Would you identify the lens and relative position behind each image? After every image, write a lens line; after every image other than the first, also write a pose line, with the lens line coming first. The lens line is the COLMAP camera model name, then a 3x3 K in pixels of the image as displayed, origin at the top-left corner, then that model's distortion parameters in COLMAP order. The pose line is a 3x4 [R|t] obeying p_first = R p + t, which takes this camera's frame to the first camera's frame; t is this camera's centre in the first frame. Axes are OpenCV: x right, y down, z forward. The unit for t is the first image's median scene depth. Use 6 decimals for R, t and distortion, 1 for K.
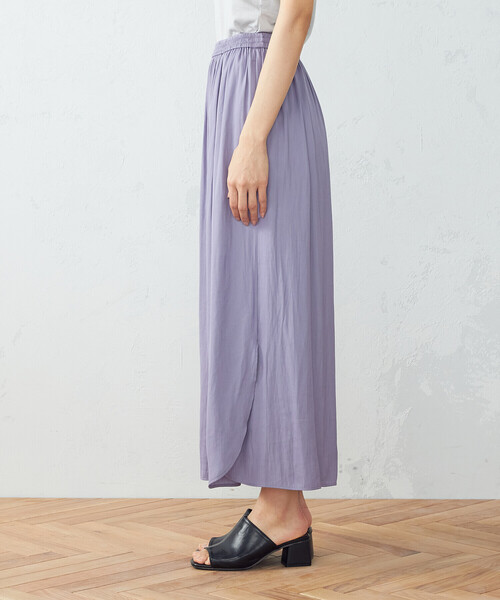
lens RADIAL K [[1612.7, 0, 257.5], [0, 1612.7, 246.8], [0, 0, 1]] dist [0.059089, 0.000000]
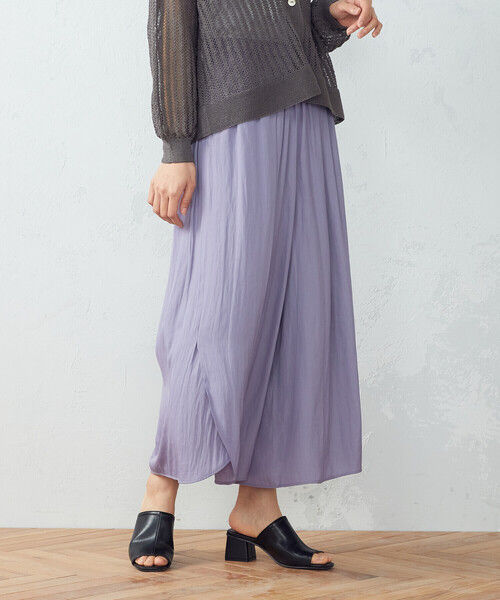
lens RADIAL K [[2563.0, 0, 244.9], [0, 2563.0, 300.5], [0, 0, 1]] dist [0.161547, 0.000000]
pose [[0.999414, 0.008478, 0.033148, -0.027623], [-0.008639, 0.999952, 0.004719, 0.017501], [-0.033107, -0.005002, 0.999439, -0.475685]]
